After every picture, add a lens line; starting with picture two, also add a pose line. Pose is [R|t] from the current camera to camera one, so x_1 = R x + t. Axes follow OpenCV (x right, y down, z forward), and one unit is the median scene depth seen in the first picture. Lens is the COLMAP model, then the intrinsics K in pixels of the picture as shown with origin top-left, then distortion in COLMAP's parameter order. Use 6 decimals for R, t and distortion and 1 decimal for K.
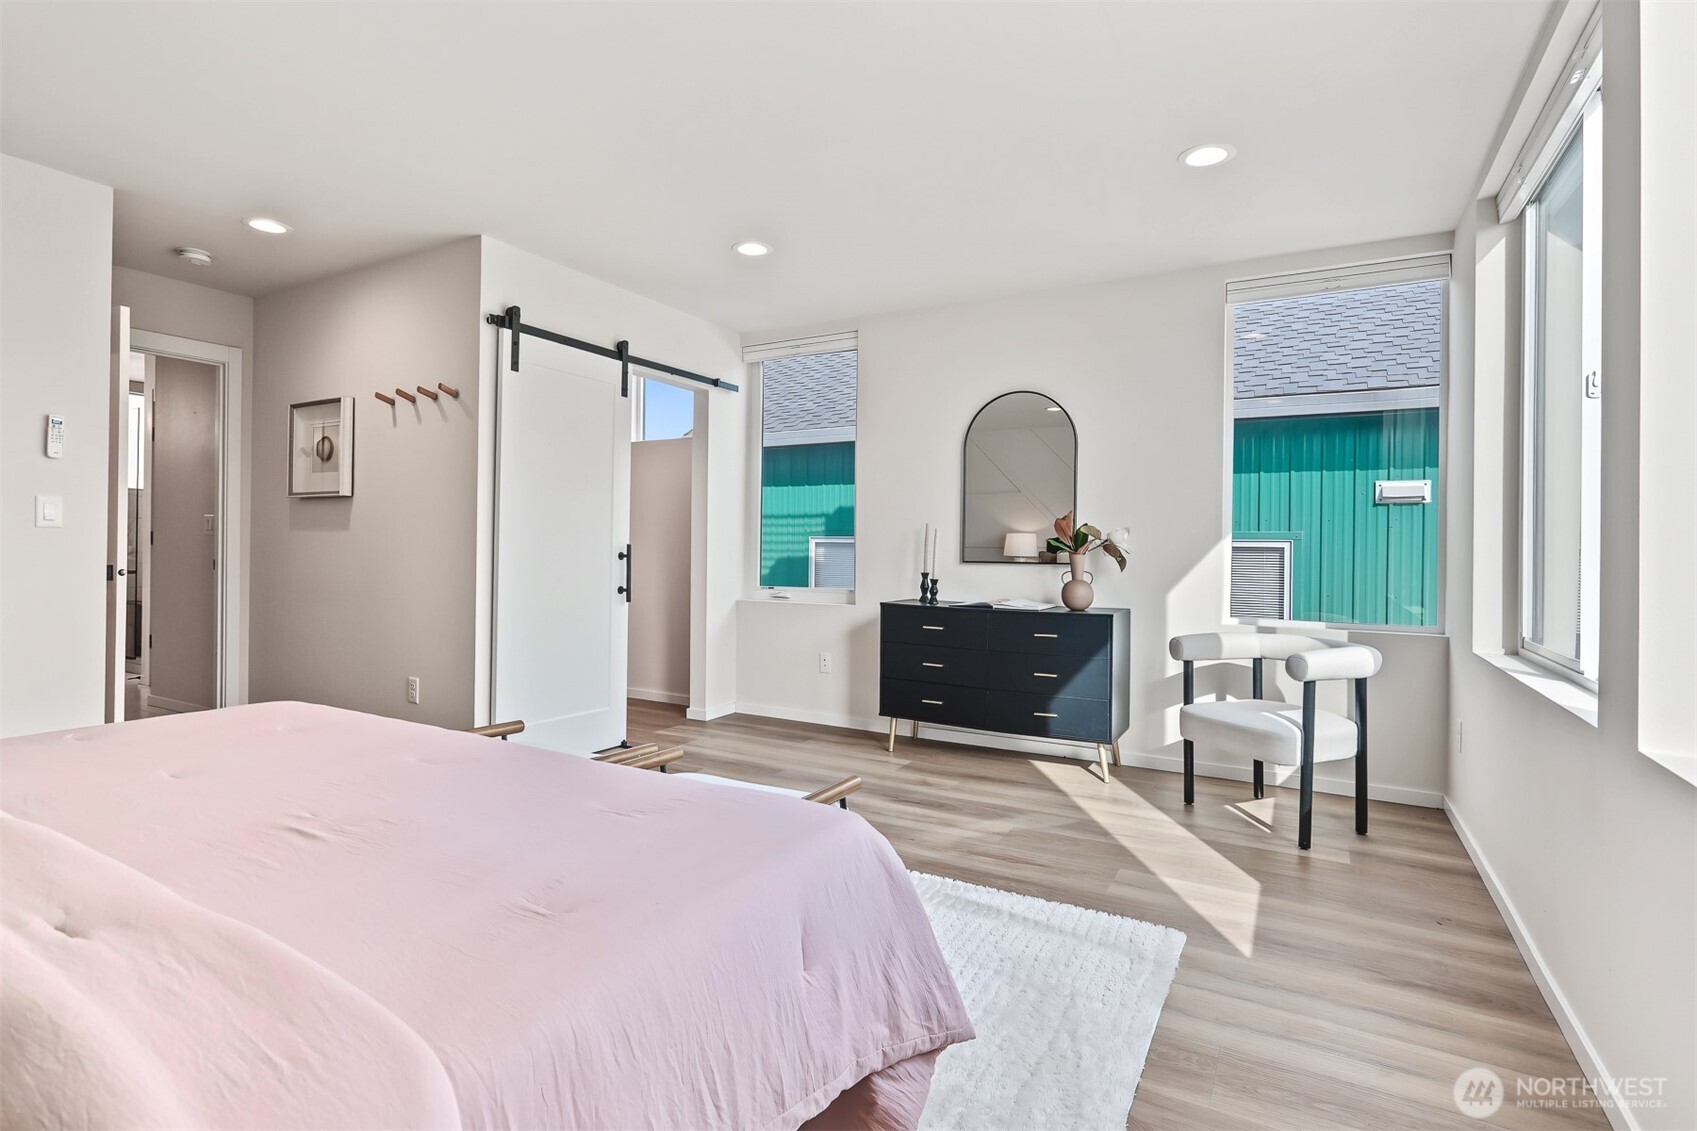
lens RADIAL K [[830.8, 0, 849.6], [0, 830.8, 565.5], [0, 0, 1]] dist [-0.008476, 0.001750]
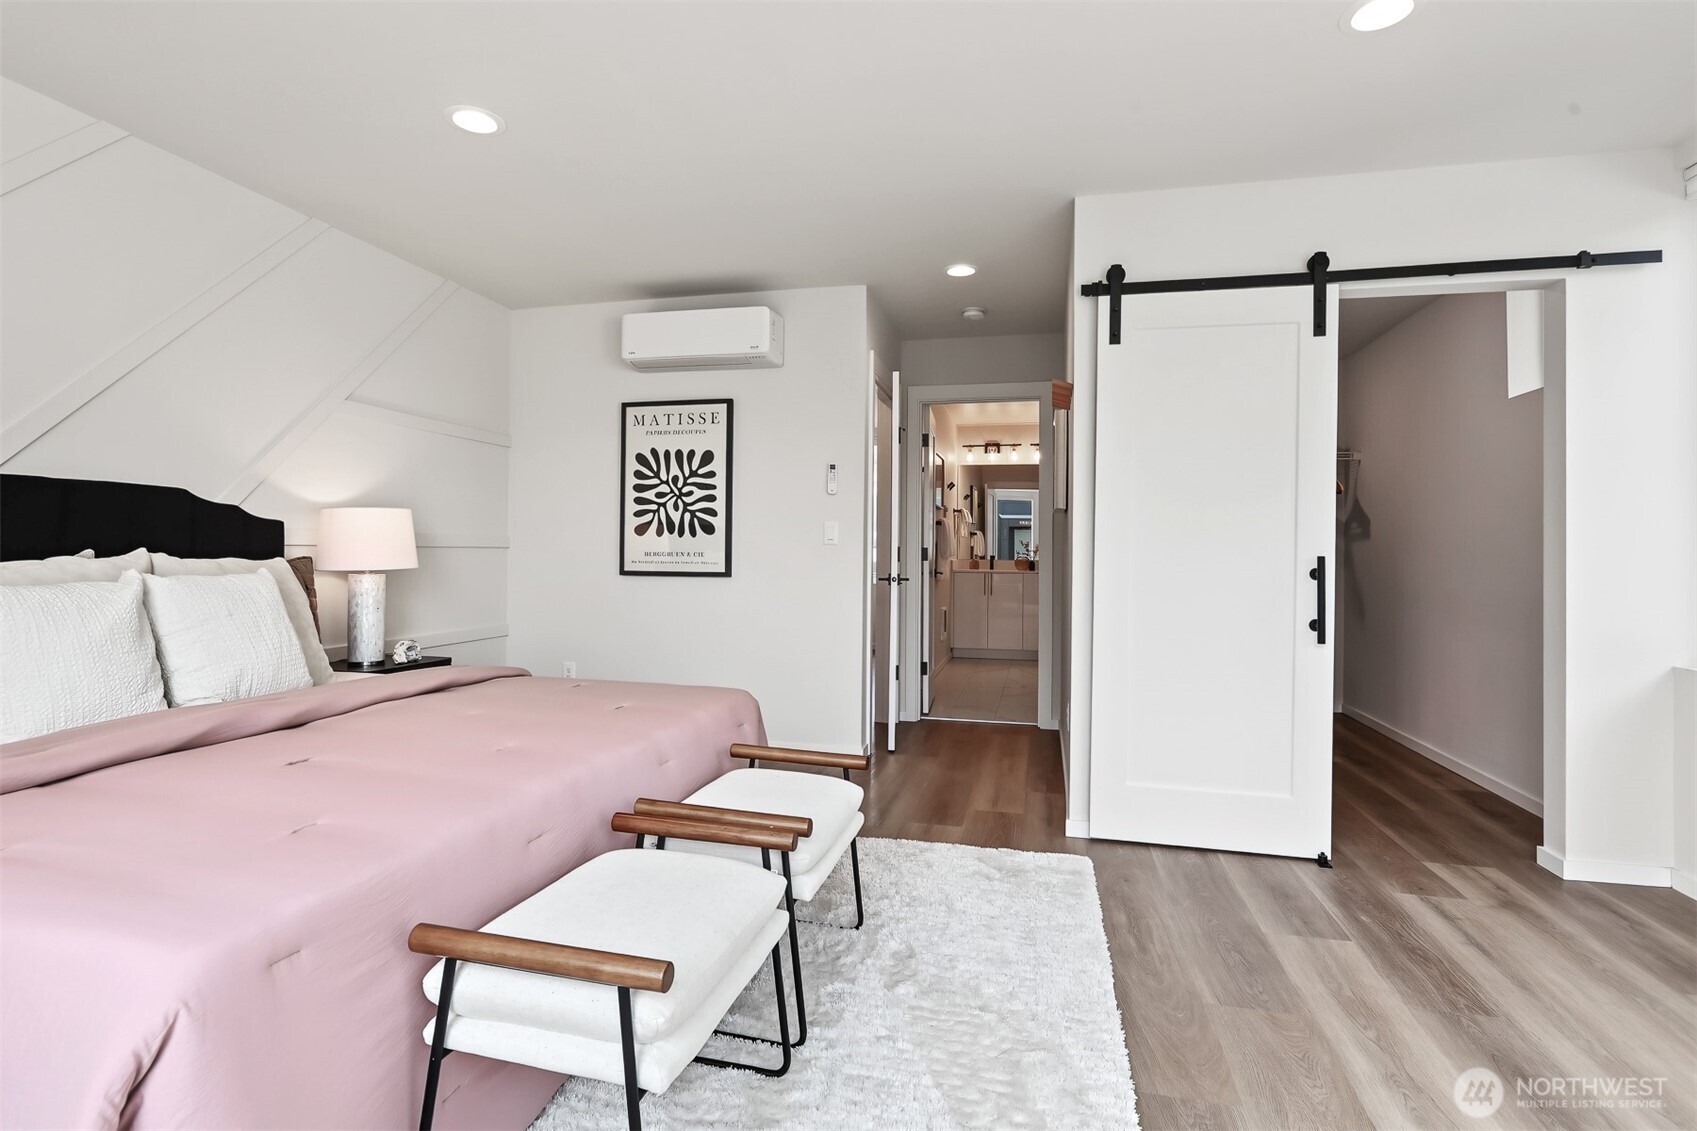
lens RADIAL K [[830.8, 0, 836.9], [0, 830.8, 556.4], [0, 0, 1]] dist [-0.008476, 0.001750]
pose [[0.258124, -0.003885, -0.966104, 0.289486], [-0.029510, 0.999494, -0.011904, -0.007468], [0.965661, 0.031582, 0.257879, 0.492674]]
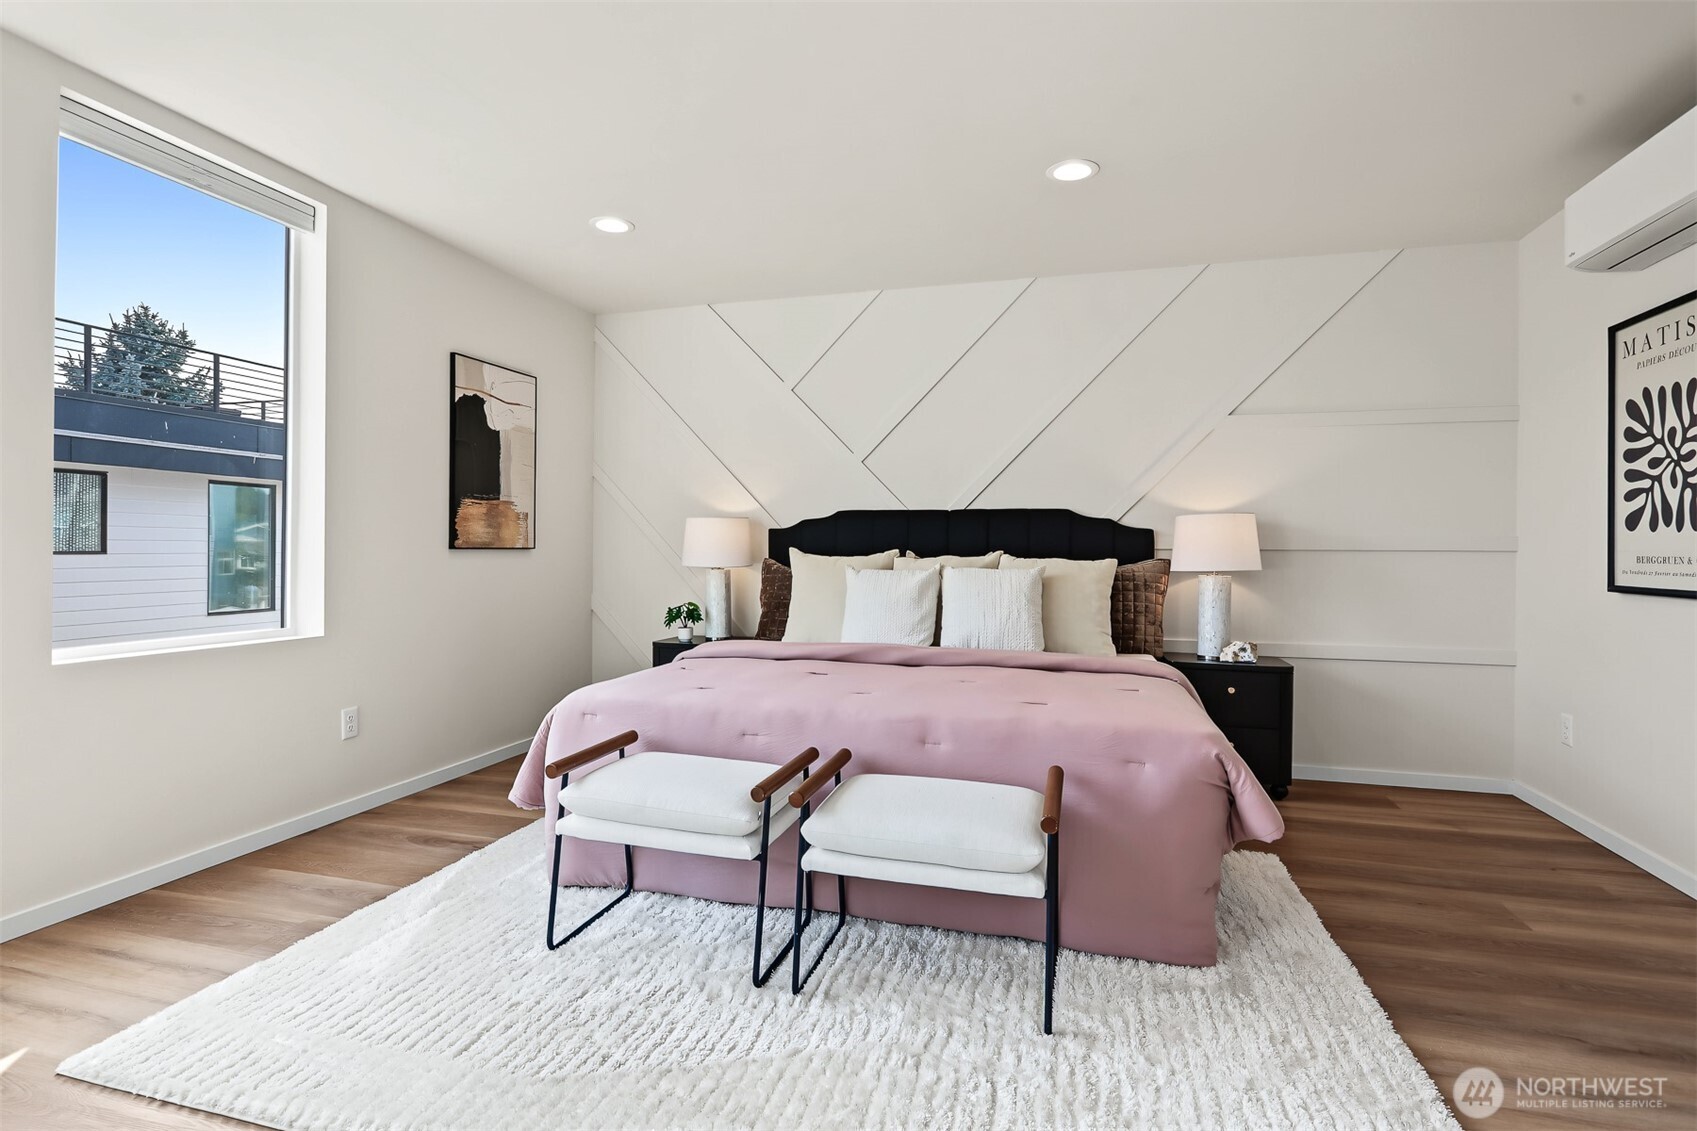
lens RADIAL K [[830.8, 0, 842.2], [0, 830.8, 552.5], [0, 0, 1]] dist [-0.008476, 0.001750]
pose [[-0.973520, -0.018718, -0.227836, -0.064523], [-0.024844, 0.999402, 0.024048, -0.023384], [0.227250, 0.029071, -0.973402, 1.079085]]
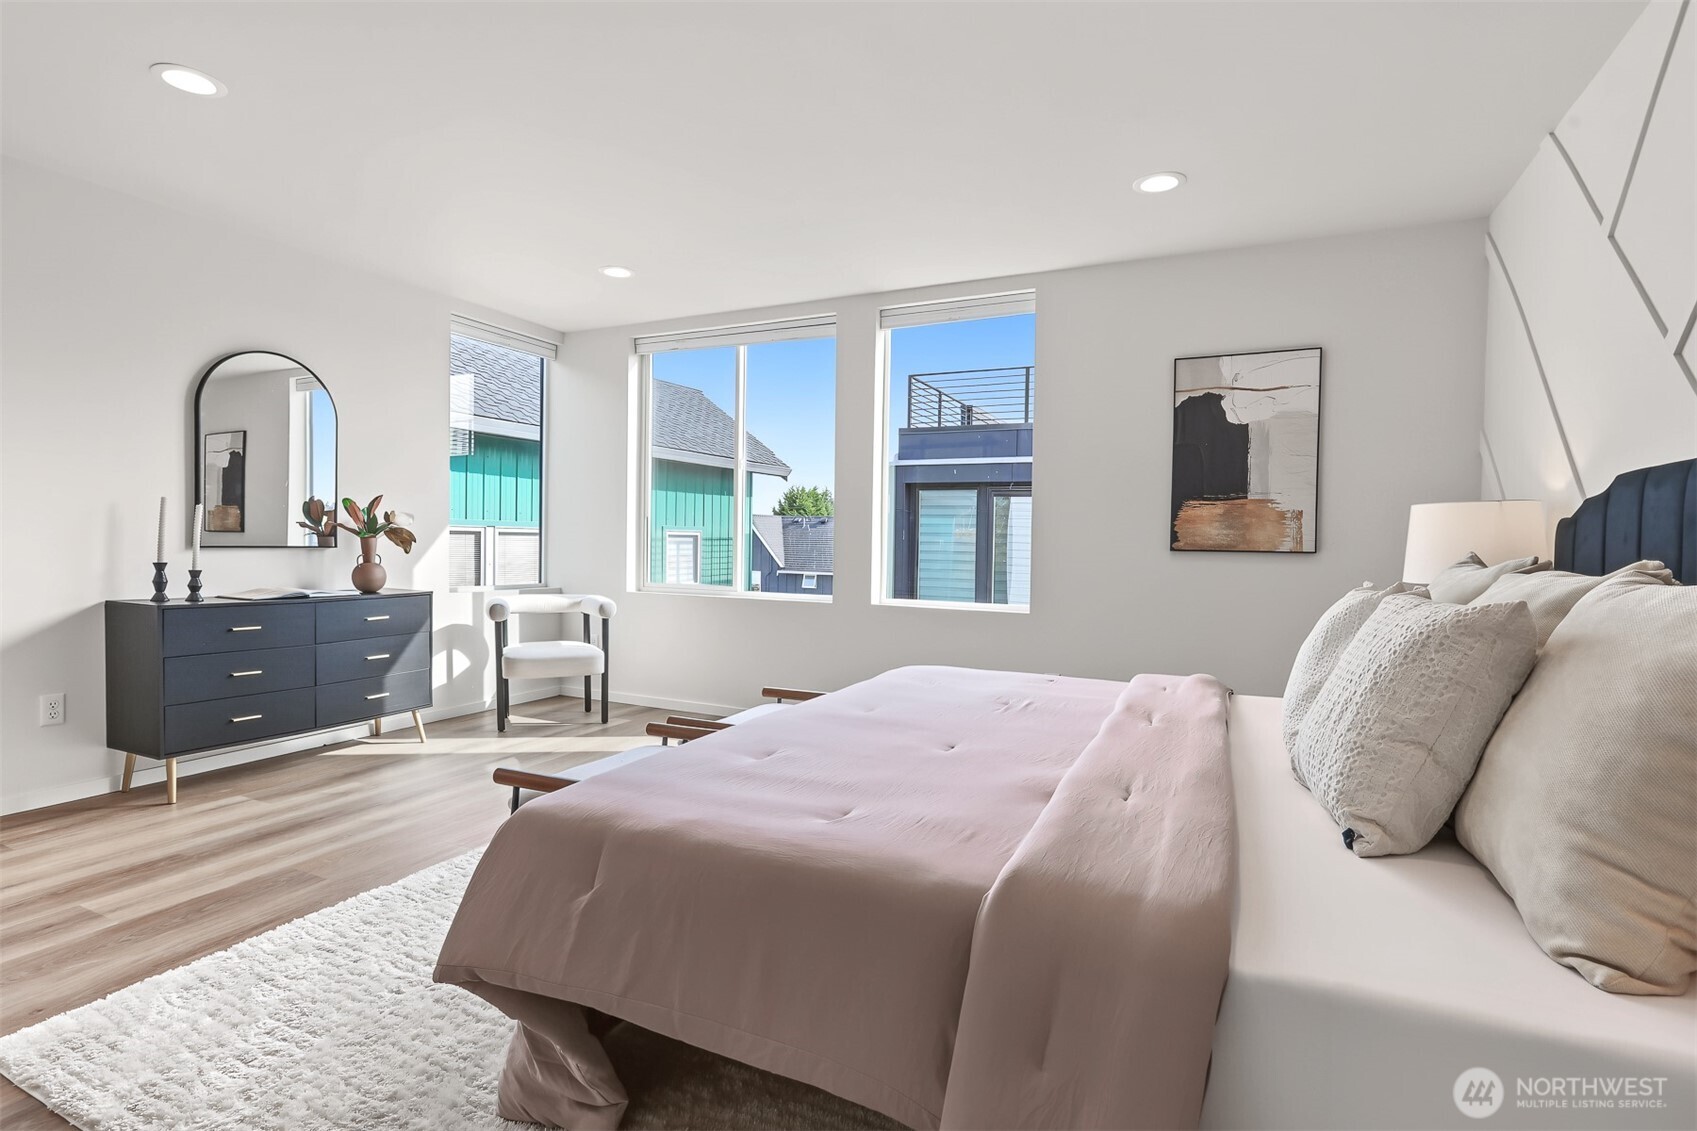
lens RADIAL K [[830.8, 0, 857.8], [0, 830.8, 558.7], [0, 0, 1]] dist [-0.008476, 0.001750]
pose [[-0.060136, -0.035031, 0.997575, -0.807694], [0.006022, 0.999353, 0.035457, -0.021076], [-0.998172, 0.008139, -0.059886, 0.474629]]
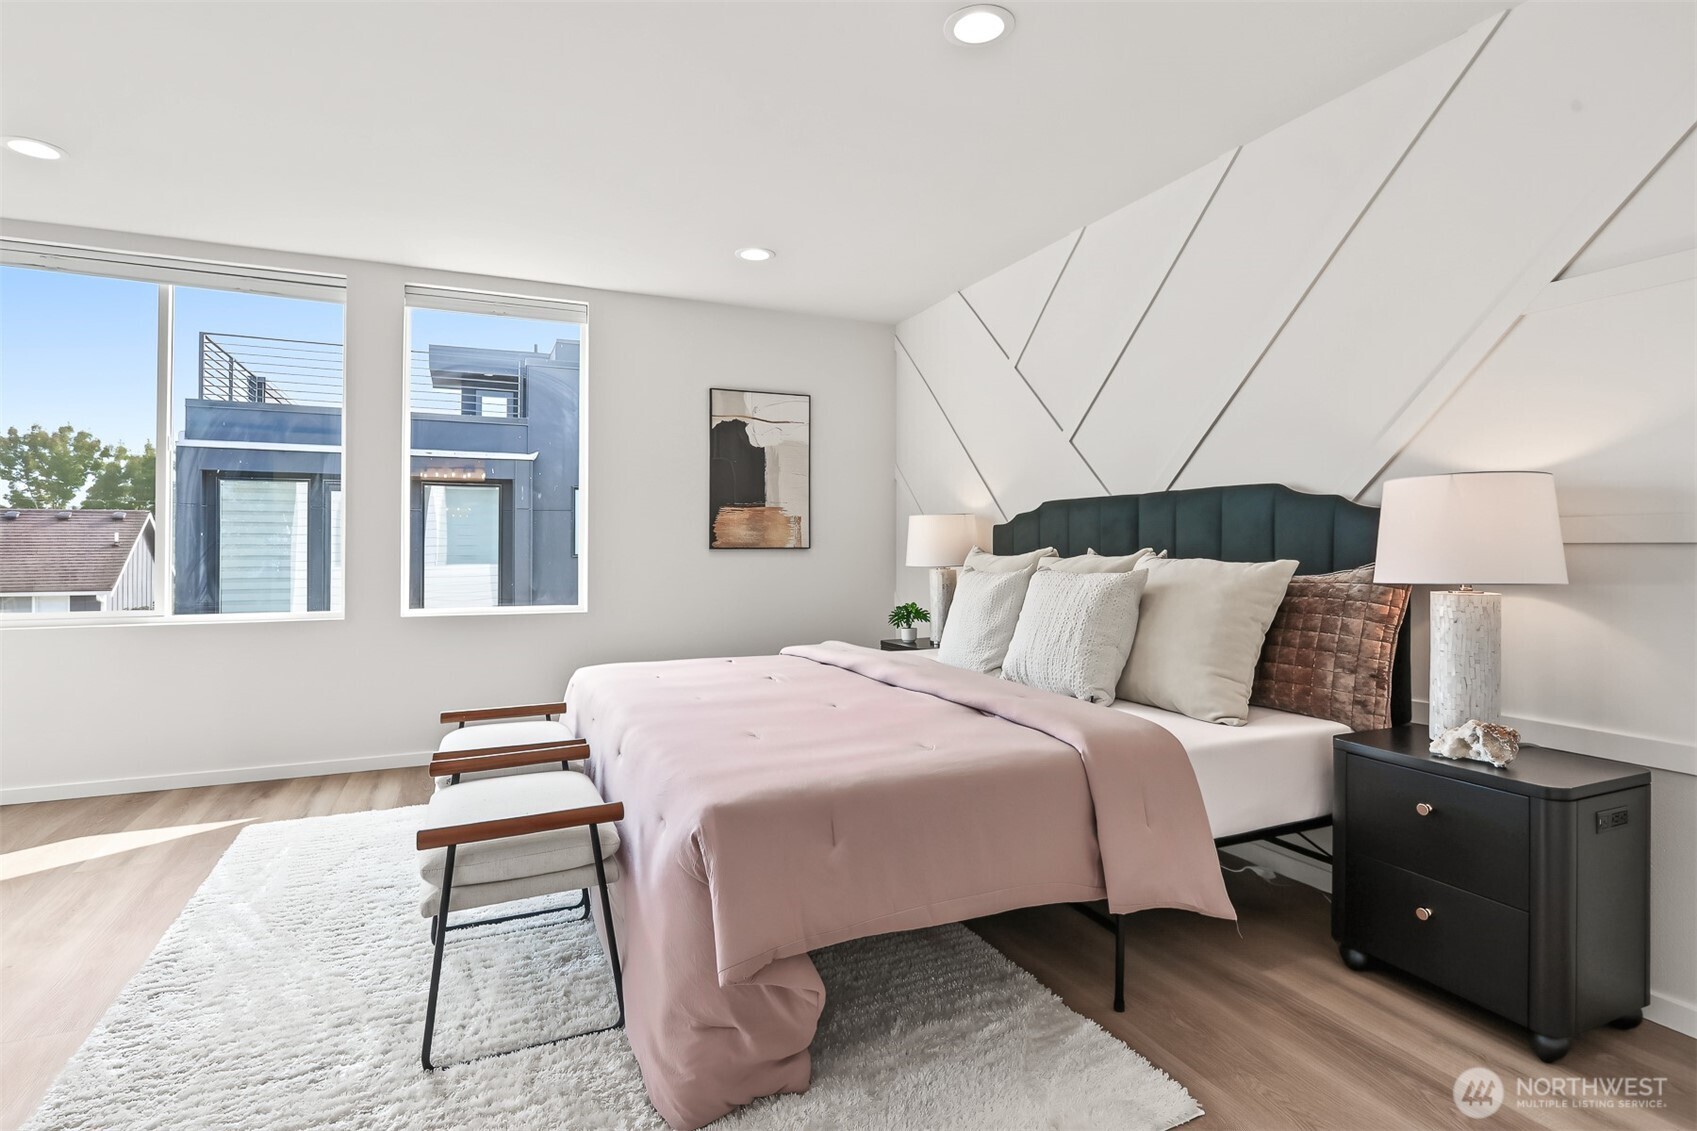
lens RADIAL K [[830.8, 0, 857.7], [0, 830.8, 548.8], [0, 0, 1]] dist [-0.008476, 0.001750]
pose [[-0.809952, -0.015263, 0.586298, -0.704672], [0.003377, 0.999523, 0.030685, -0.028456], [-0.586487, 0.026833, -0.809514, 0.875669]]
